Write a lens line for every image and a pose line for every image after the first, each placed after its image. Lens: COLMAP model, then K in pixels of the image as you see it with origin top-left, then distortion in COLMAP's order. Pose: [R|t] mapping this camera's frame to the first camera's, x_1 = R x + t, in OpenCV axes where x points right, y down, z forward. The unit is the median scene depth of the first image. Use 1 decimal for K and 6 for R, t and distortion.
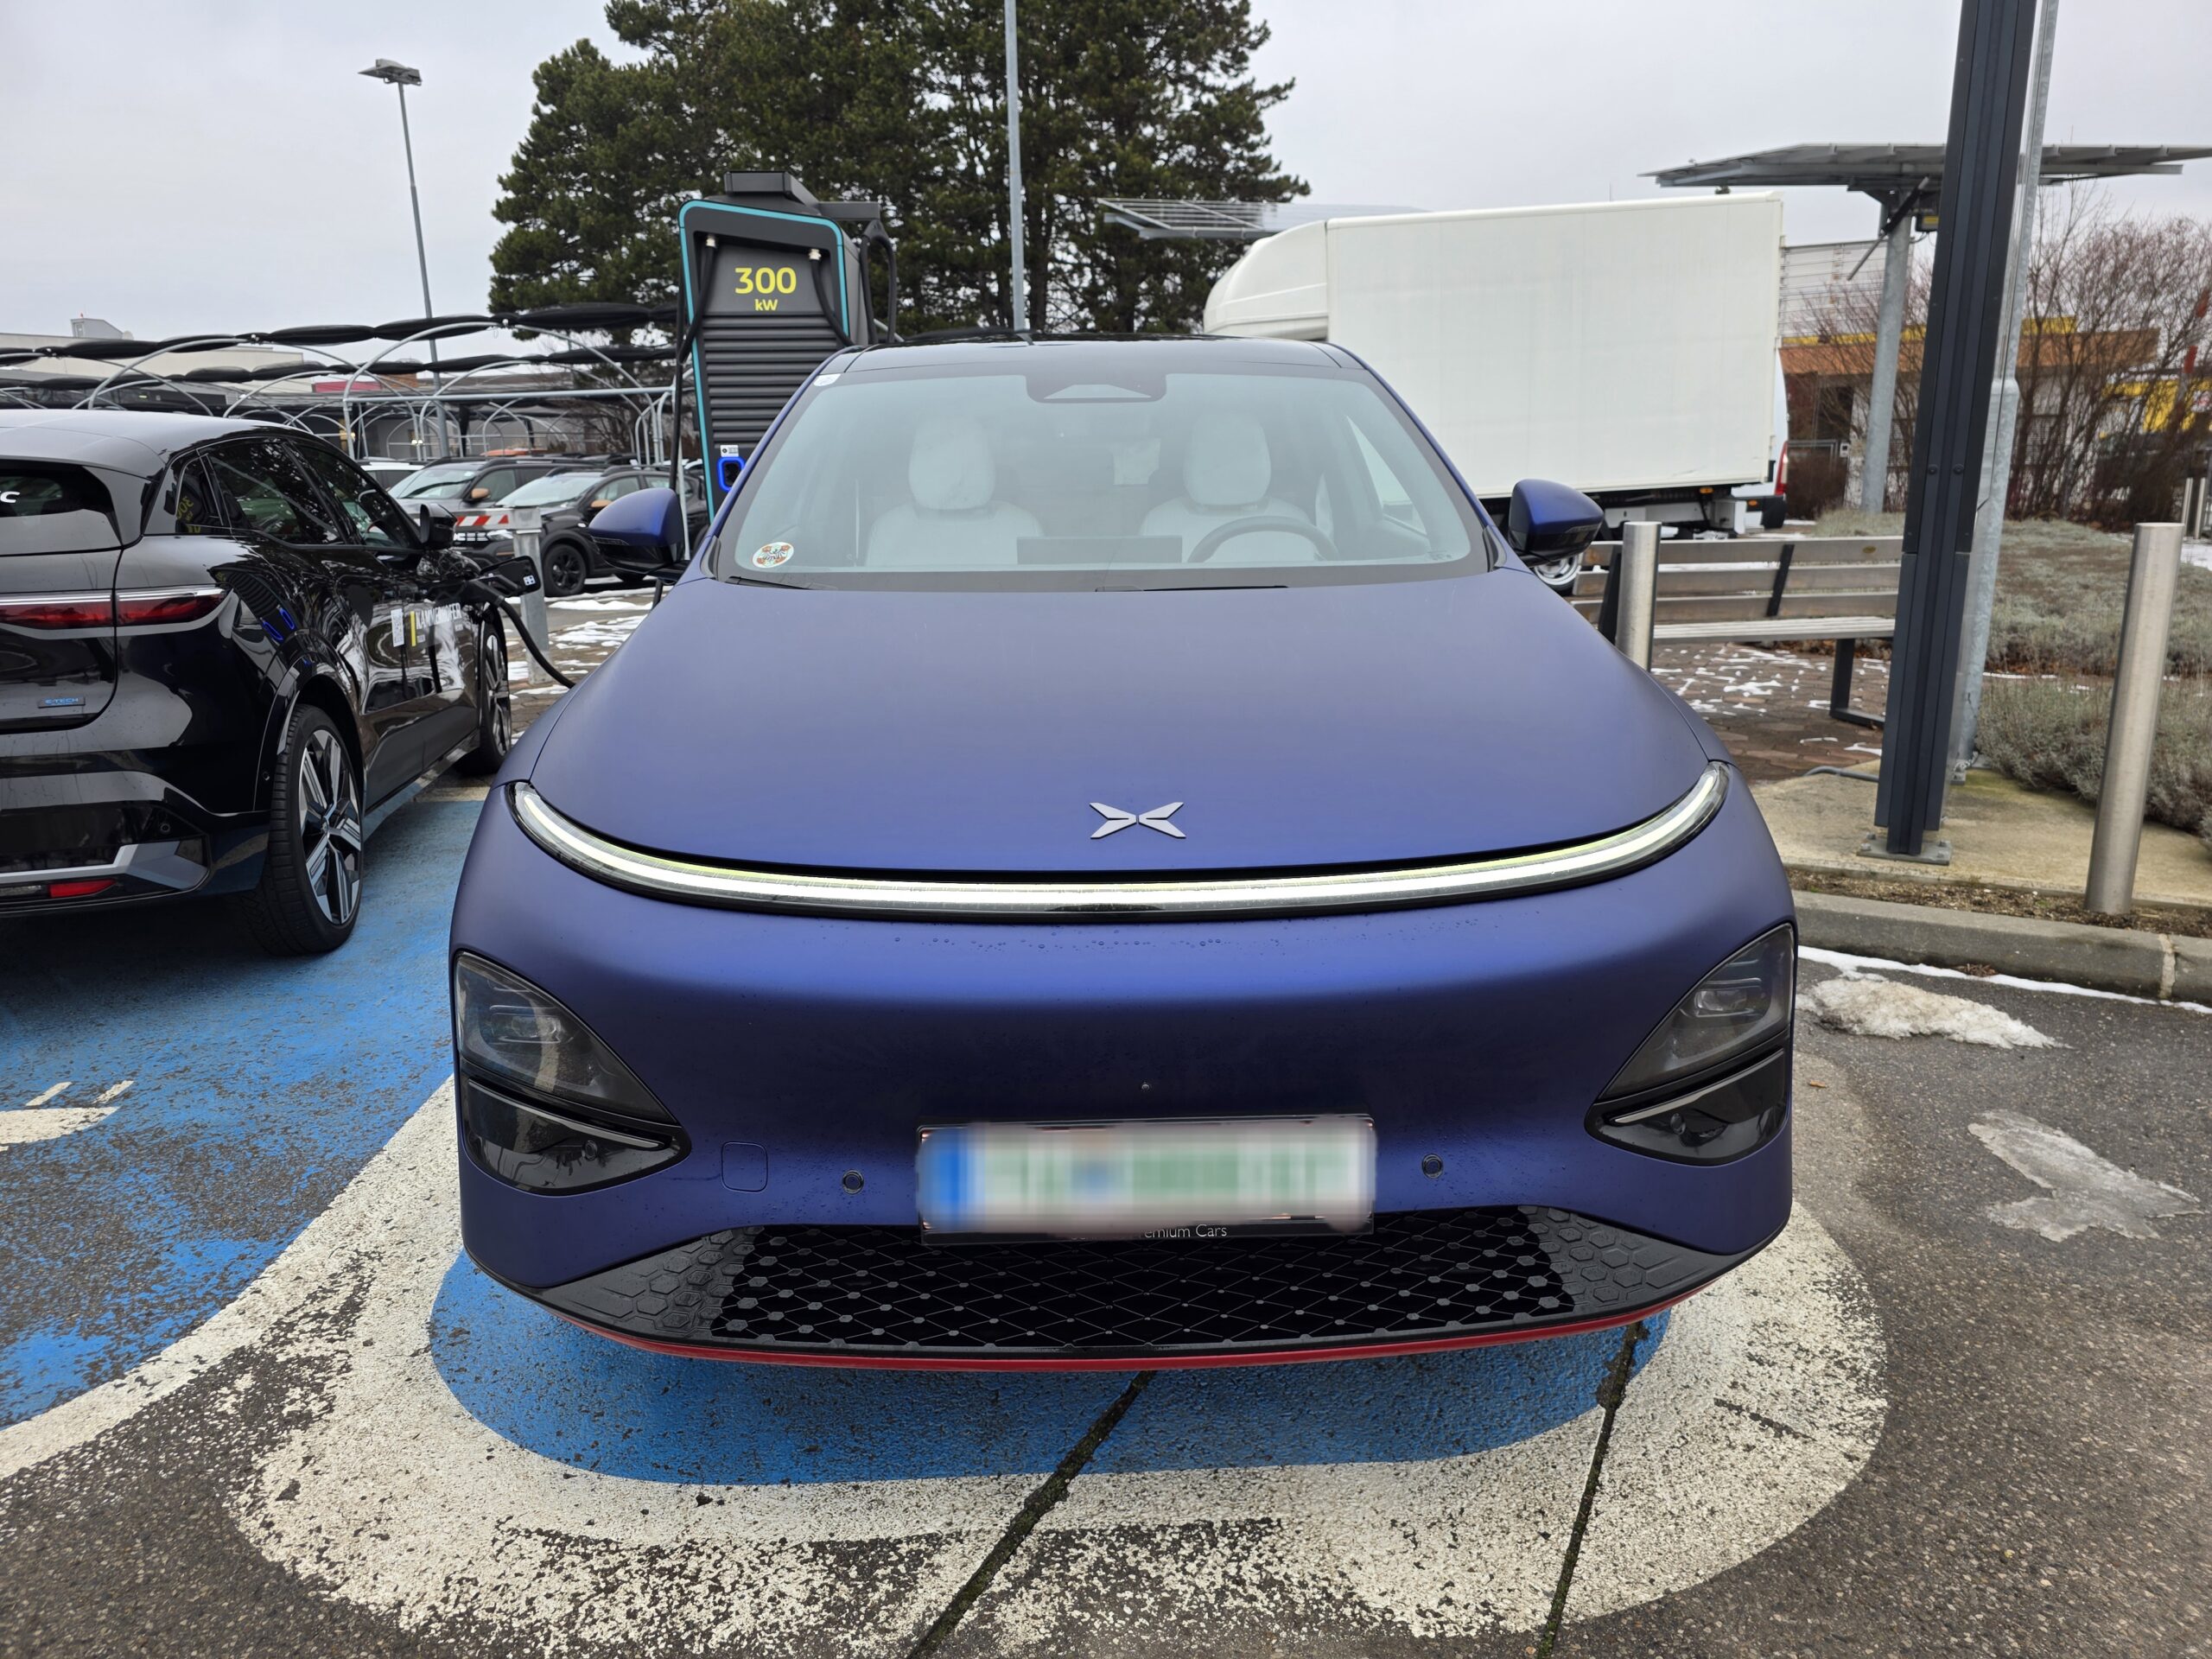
lens RADIAL K [[1493.3, 0, 1115.0], [0, 1493.3, 817.6], [0, 0, 1]] dist [0.050734, -0.044785]
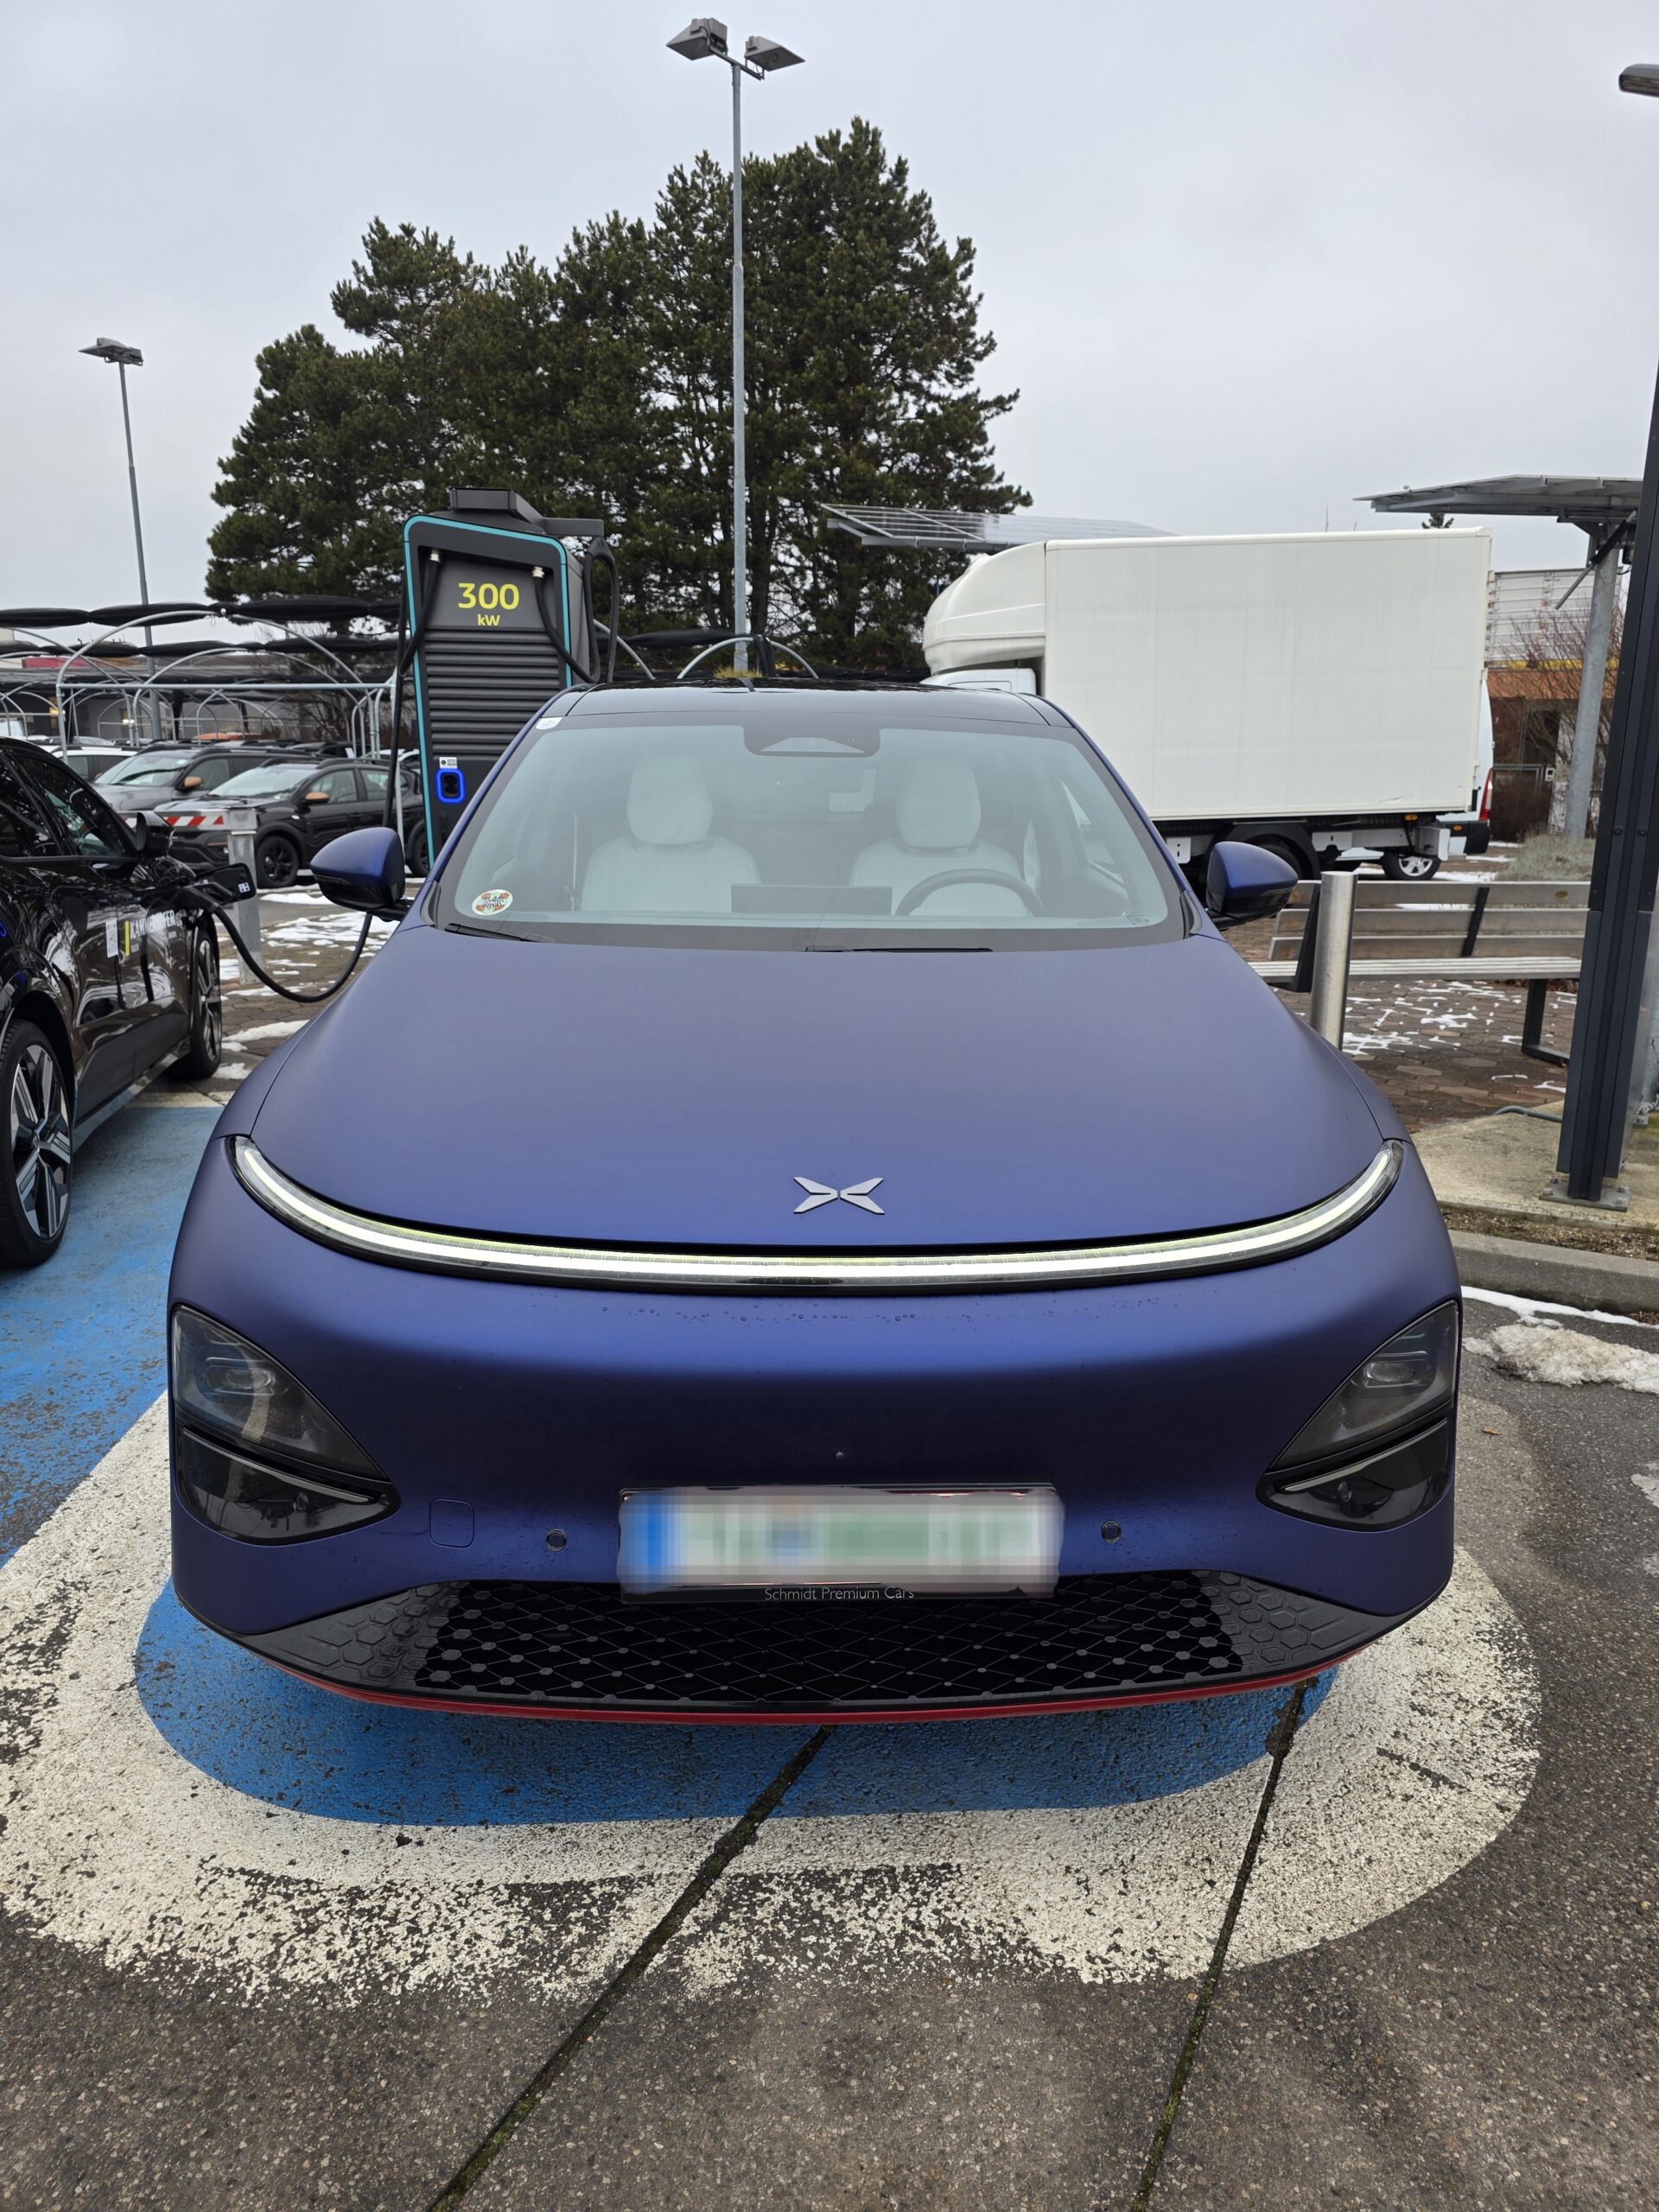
lens RADIAL K [[1493.3, 0, 864.3], [0, 1493.3, 1104.6], [0, 0, 1]] dist [0.050734, -0.044785]
pose [[0.999405, 0.022656, 0.025993, 0.002044], [-0.022487, 0.999724, -0.006760, -0.023354], [-0.026139, 0.006172, 0.999639, -0.020419]]
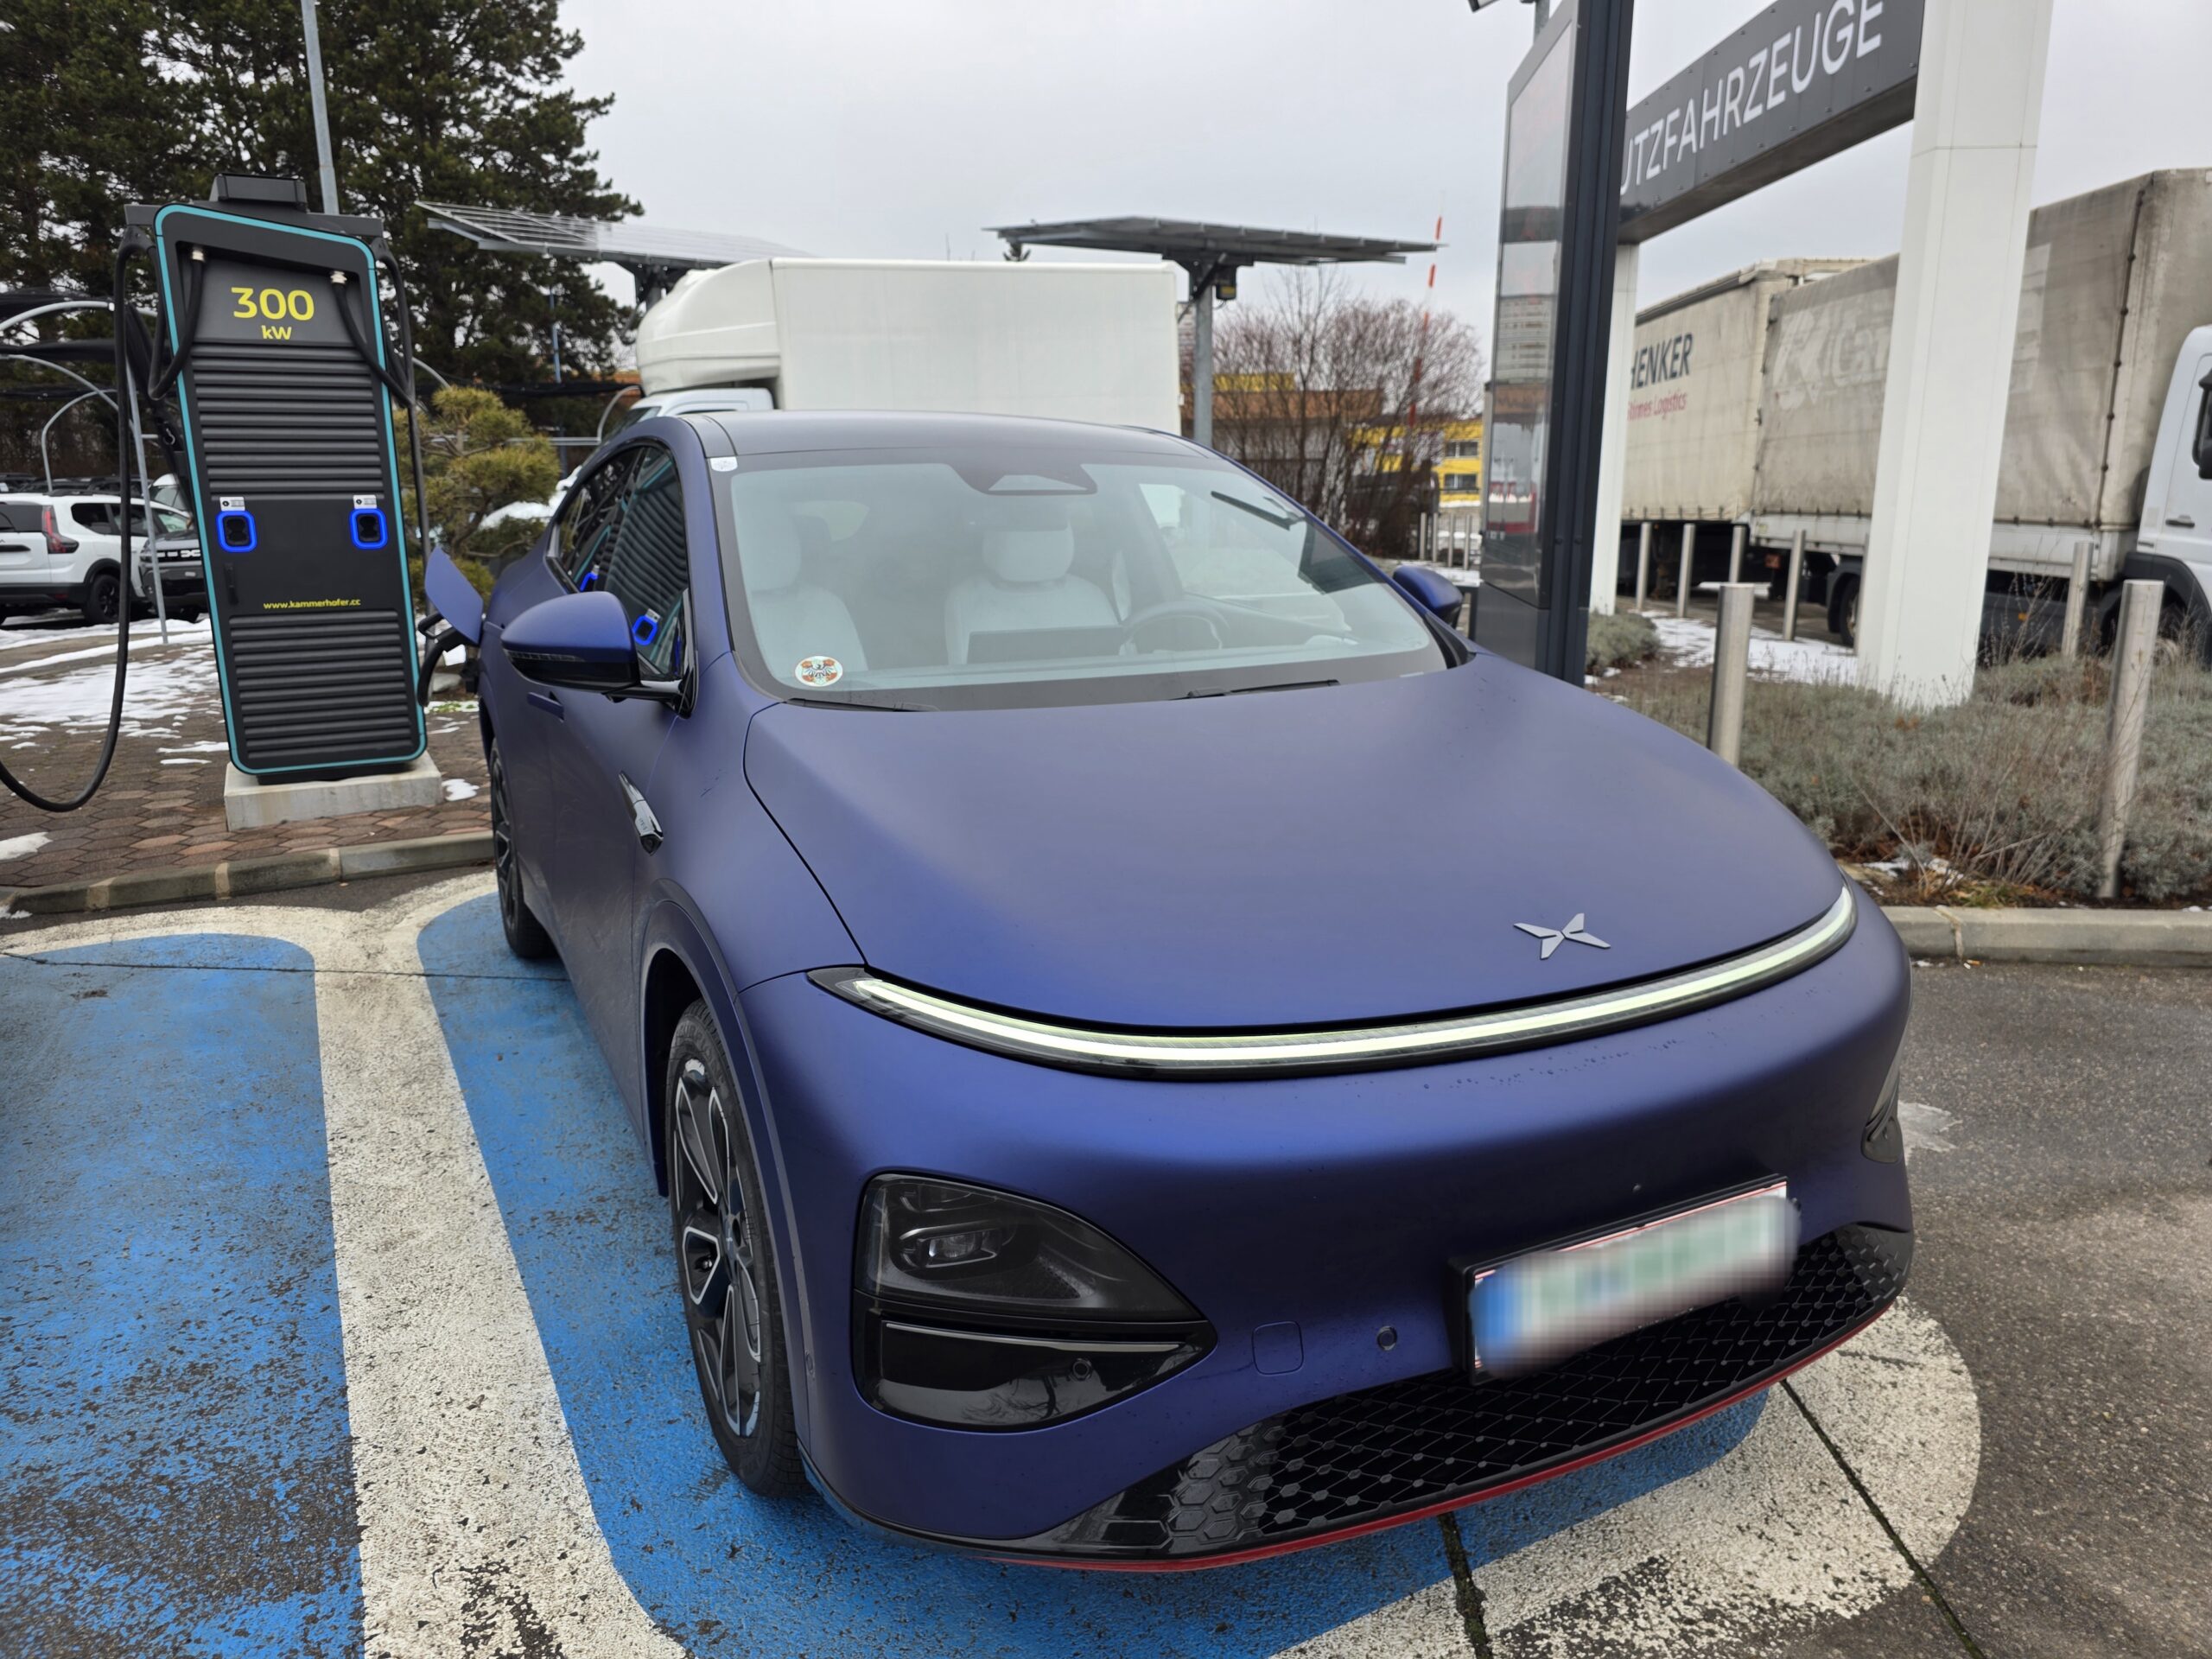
lens RADIAL K [[1493.3, 0, 1115.0], [0, 1493.3, 817.6], [0, 0, 1]] dist [0.050734, -0.044785]
pose [[0.902356, -0.087358, 0.422046, -0.296694], [0.093823, 0.995574, 0.005474, -0.048983], [-0.420656, 0.034658, 0.906558, 0.069407]]
